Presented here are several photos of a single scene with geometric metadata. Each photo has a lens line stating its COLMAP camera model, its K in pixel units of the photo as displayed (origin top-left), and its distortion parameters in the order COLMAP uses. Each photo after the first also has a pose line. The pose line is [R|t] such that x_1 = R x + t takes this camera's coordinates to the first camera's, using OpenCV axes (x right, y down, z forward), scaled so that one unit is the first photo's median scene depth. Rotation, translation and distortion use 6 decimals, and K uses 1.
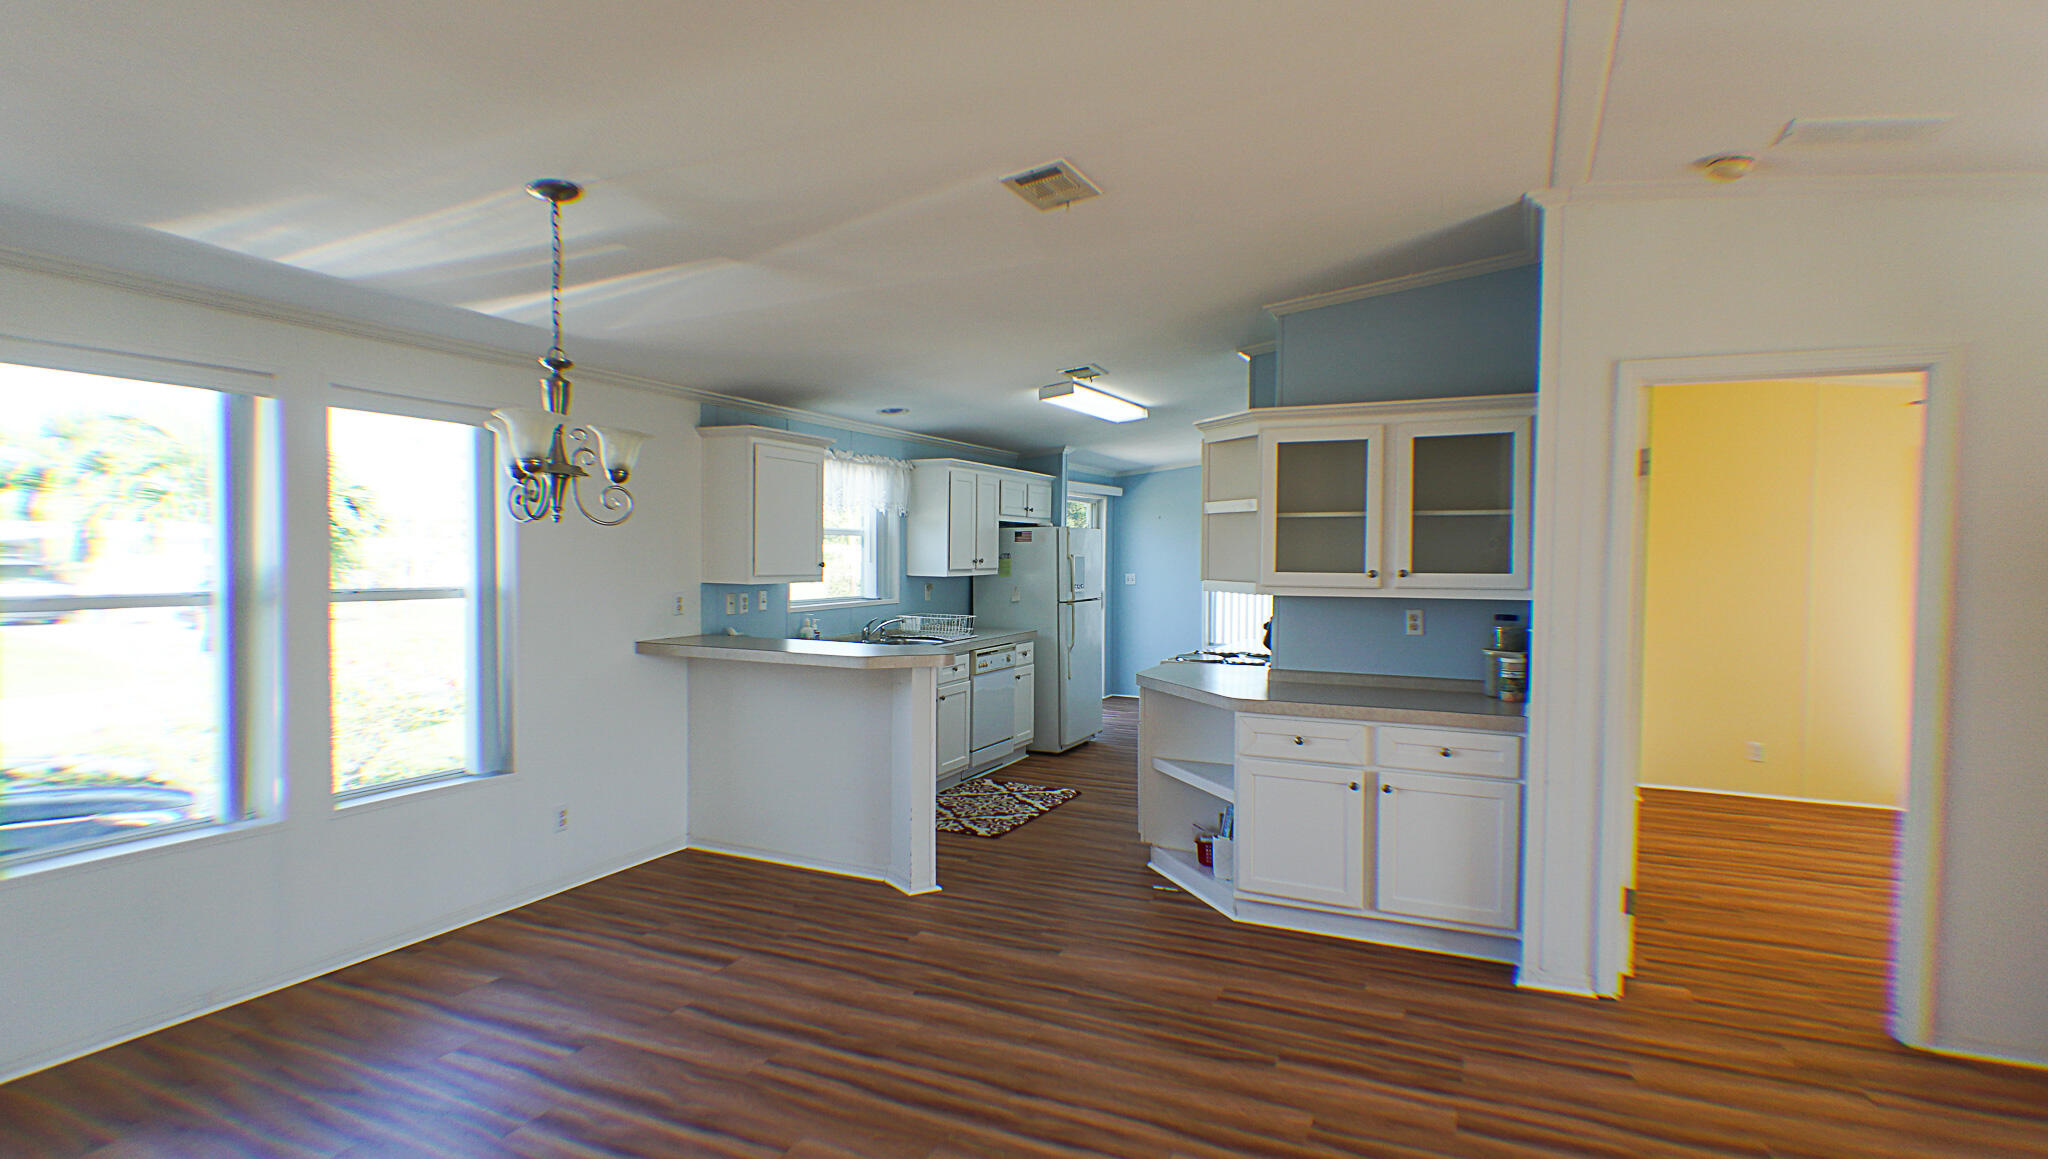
lens RADIAL K [[1053.8, 0, 1024.0], [0, 1053.8, 579.5], [0, 0, 1]] dist [0.015234, -0.018171]
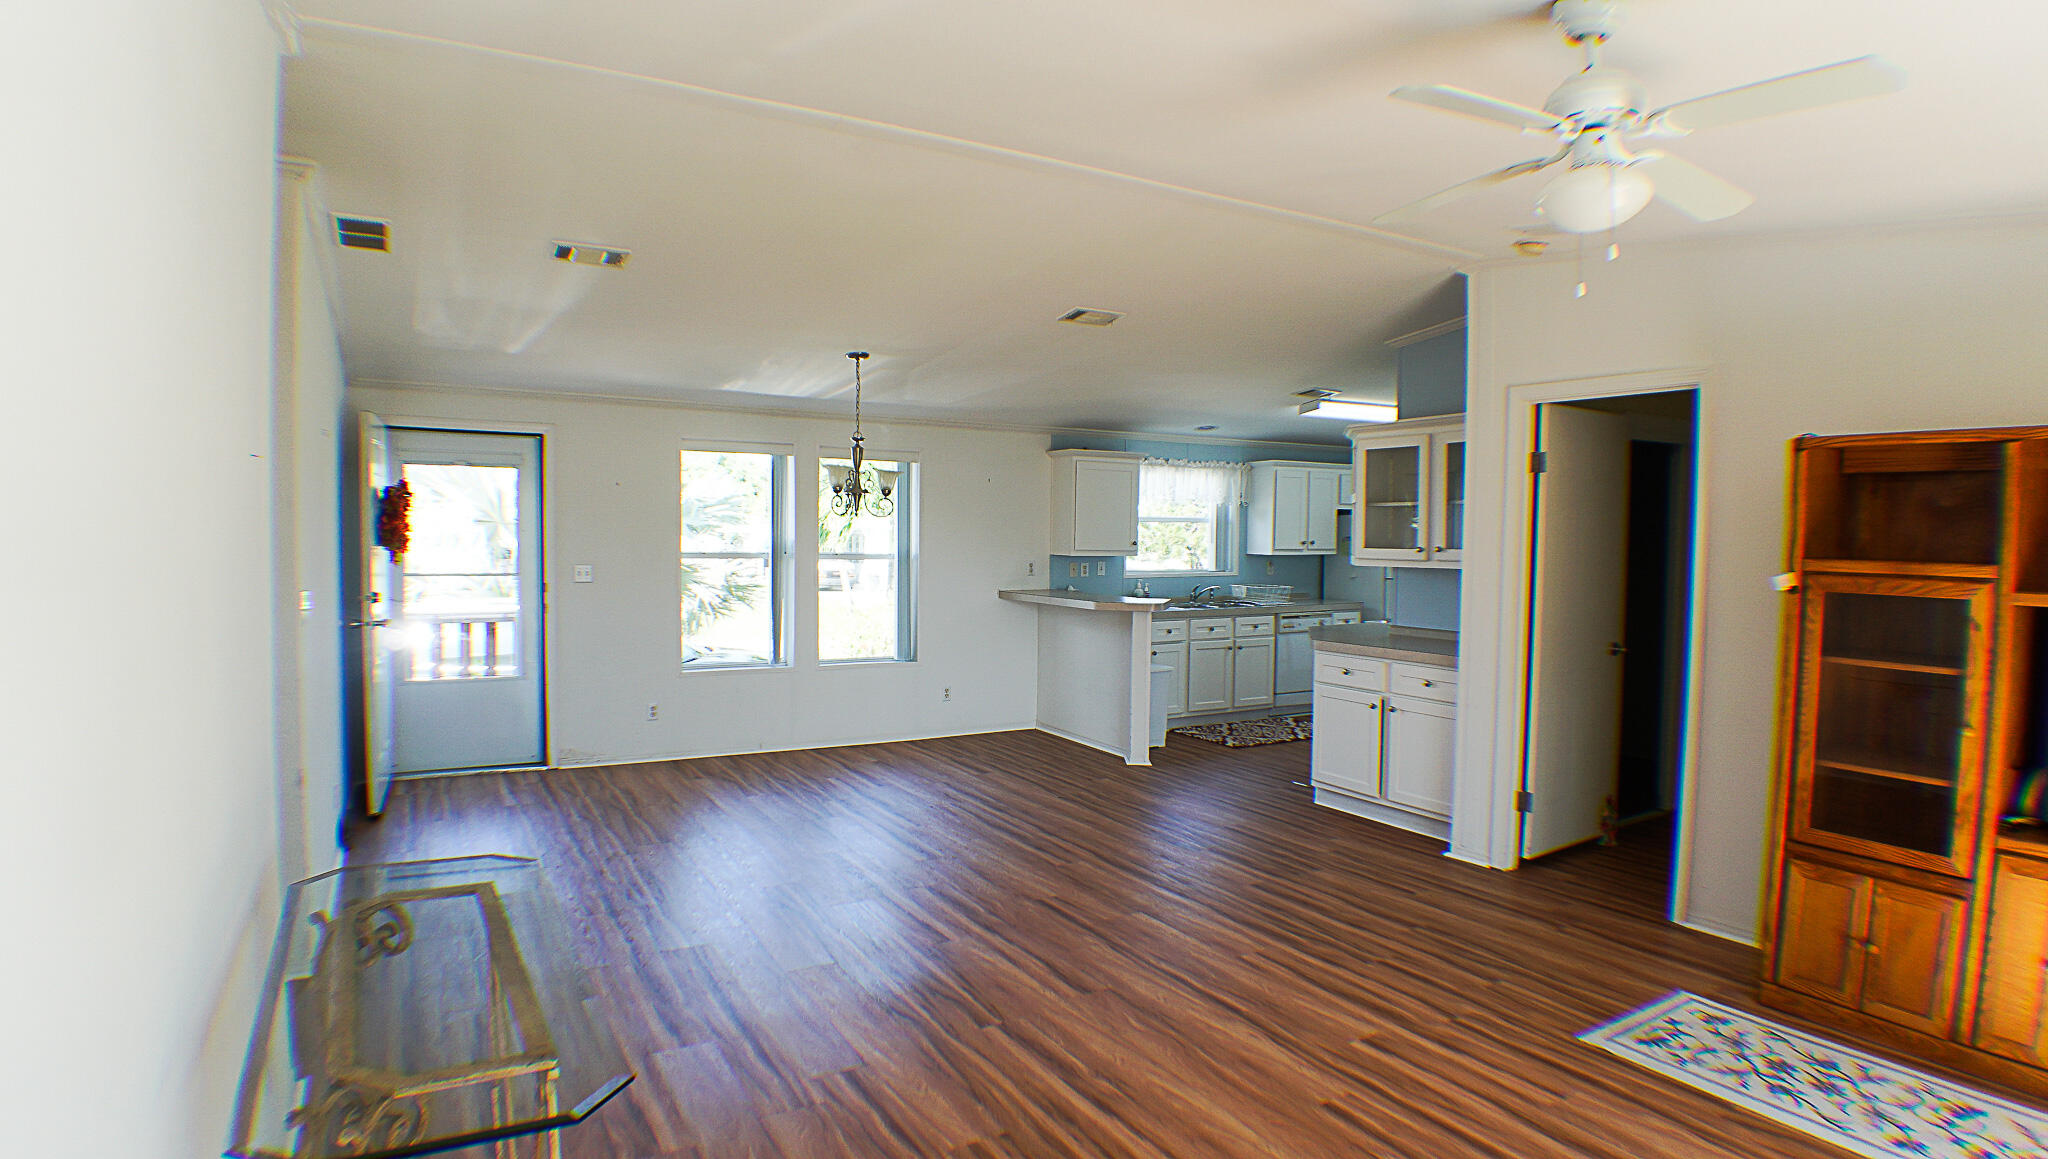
lens RADIAL K [[1078.2, 0, 1024.0], [0, 1078.2, 579.5], [0, 0, 1]] dist [-0.081638, 0.000602]
pose [[0.821334, 0.023041, -0.569982, 0.637654], [-0.017474, 0.999731, 0.015234, 0.018735], [0.570180, -0.002552, 0.821516, -0.331592]]
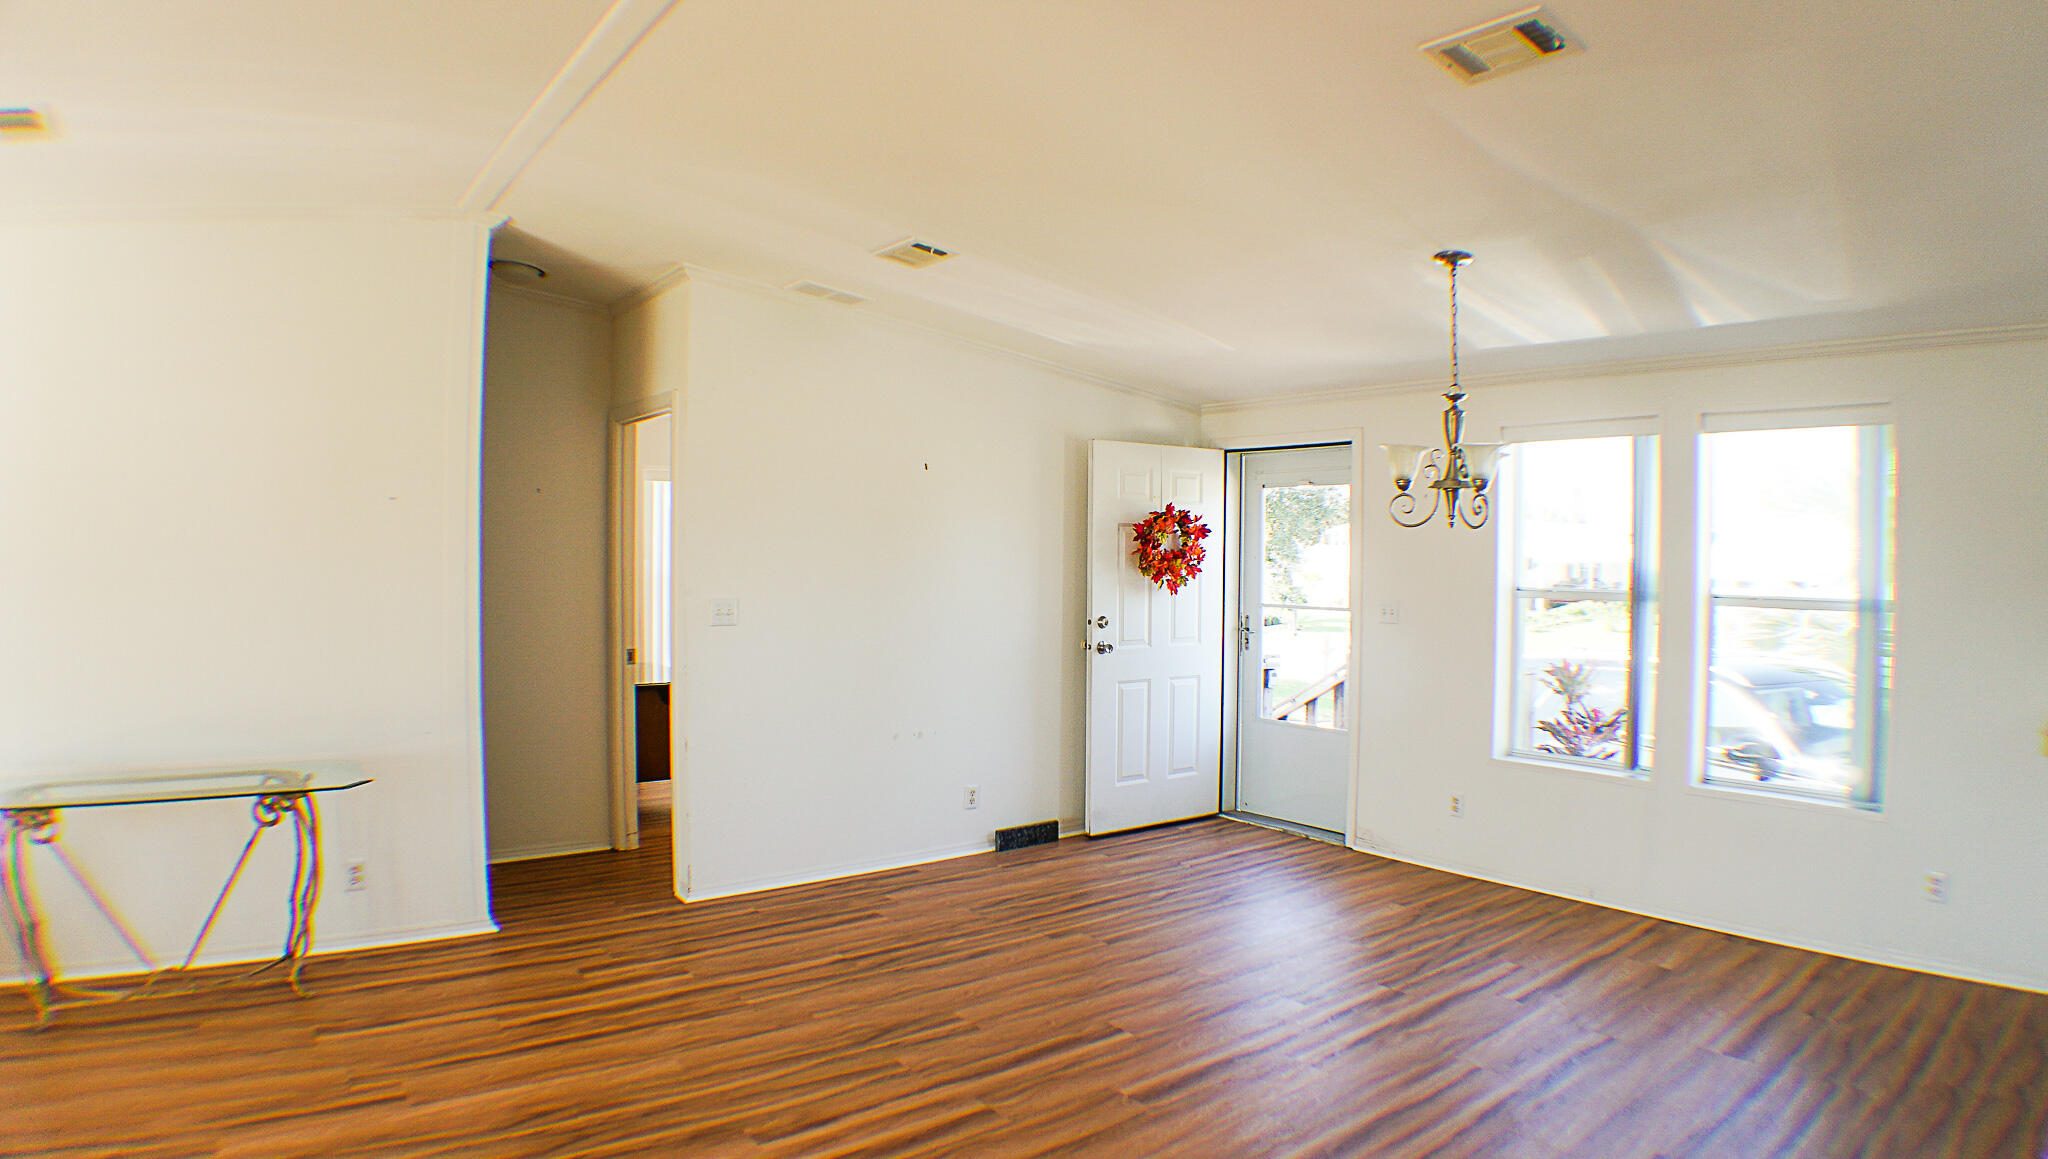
lens RADIAL K [[1142.7, 0, 1072.1], [0, 1142.7, 577.5], [0, 0, 1]] dist [-0.188923, 0.037181]
pose [[-0.430121, 0.001152, -0.902771, 0.559321], [-0.039284, 0.999028, 0.019992, -0.004226], [0.901916, 0.044064, -0.429658, 0.724883]]
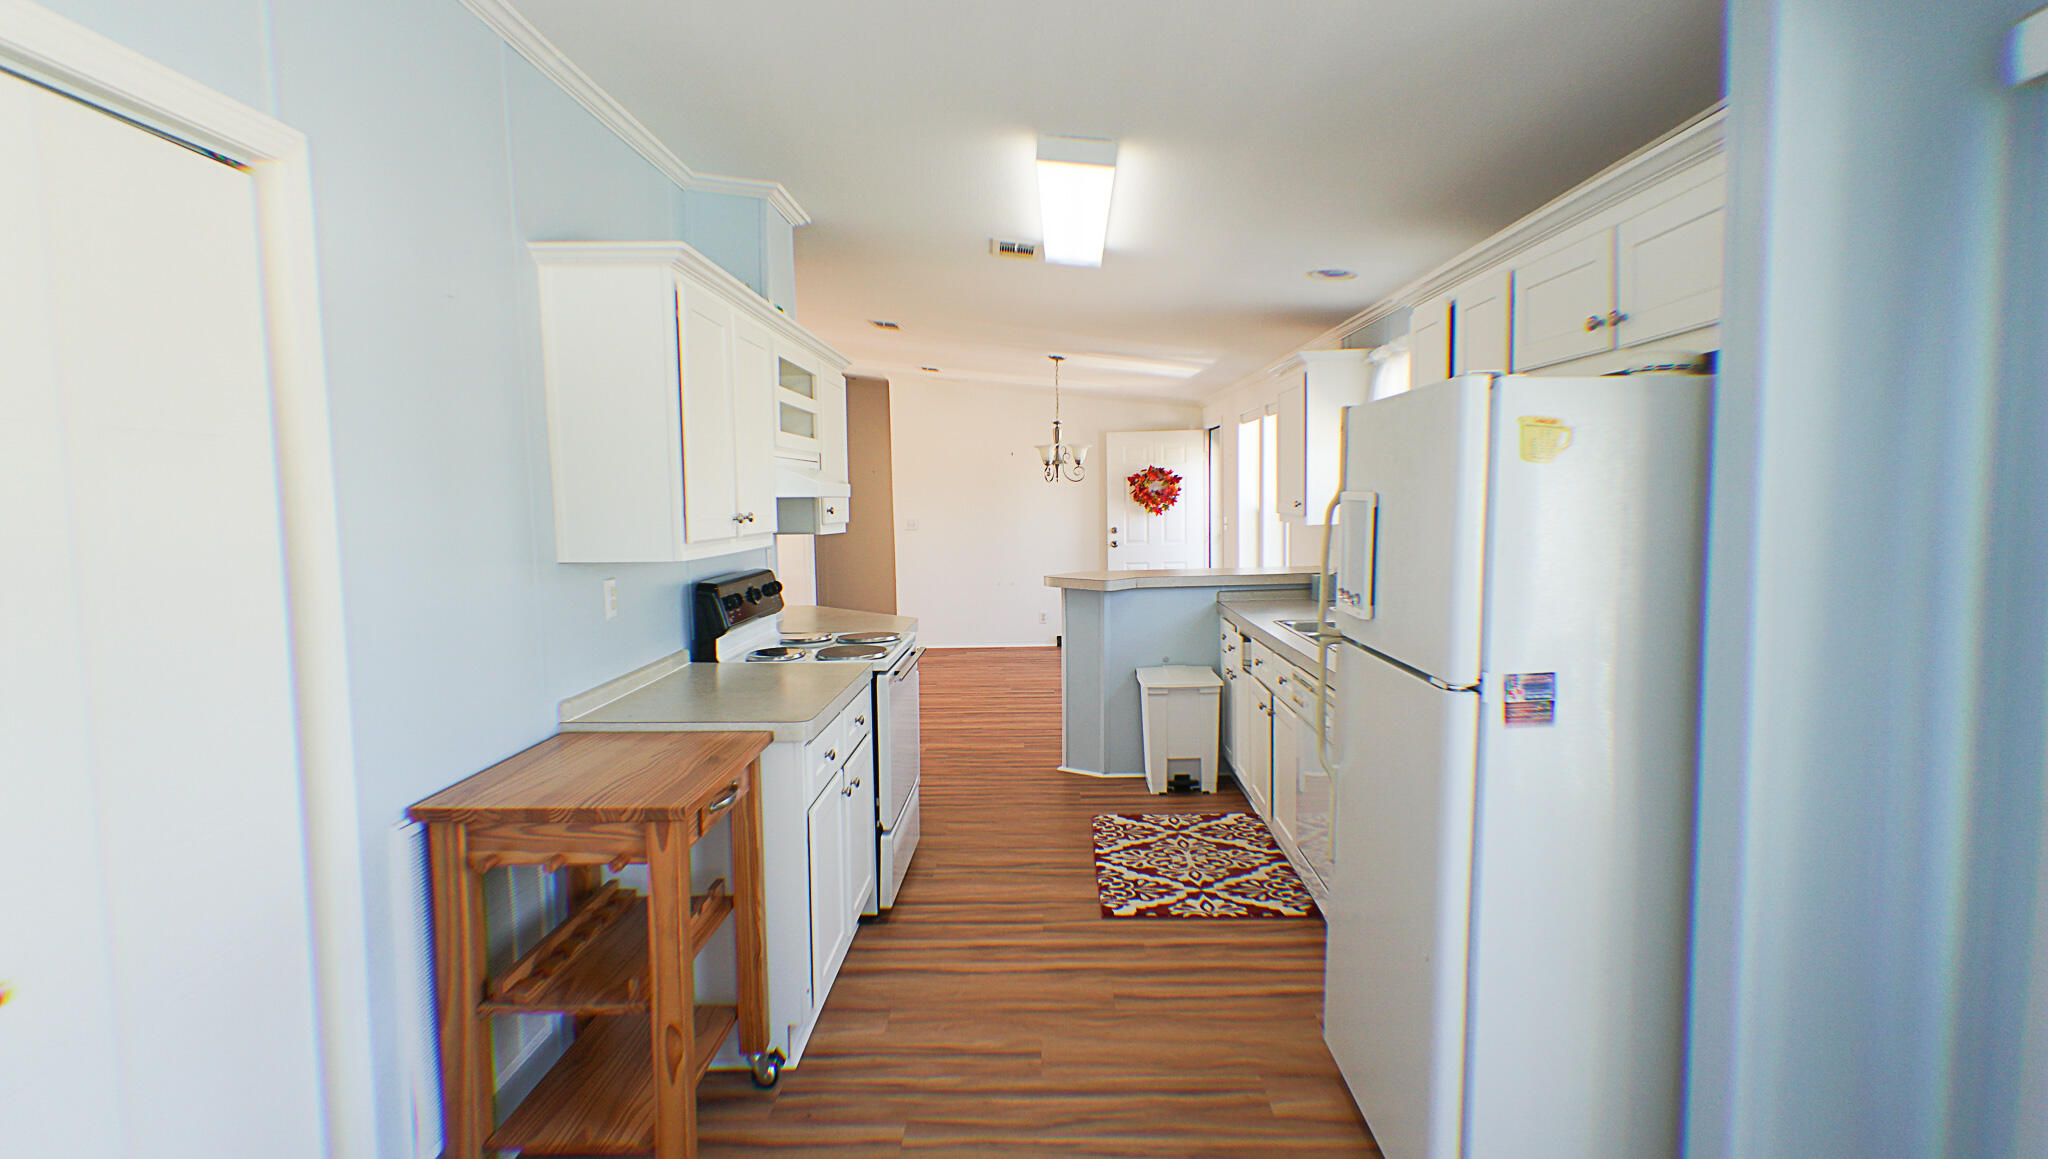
lens RADIAL K [[1022.2, 0, 1024.0], [0, 1022.2, 579.5], [0, 0, 1]] dist [0.003064, 0.000135]
pose [[-0.912240, 0.040384, -0.407661, 0.441705], [-0.002074, 0.994661, 0.103175, -0.048545], [0.409651, 0.094966, -0.907286, 2.096095]]
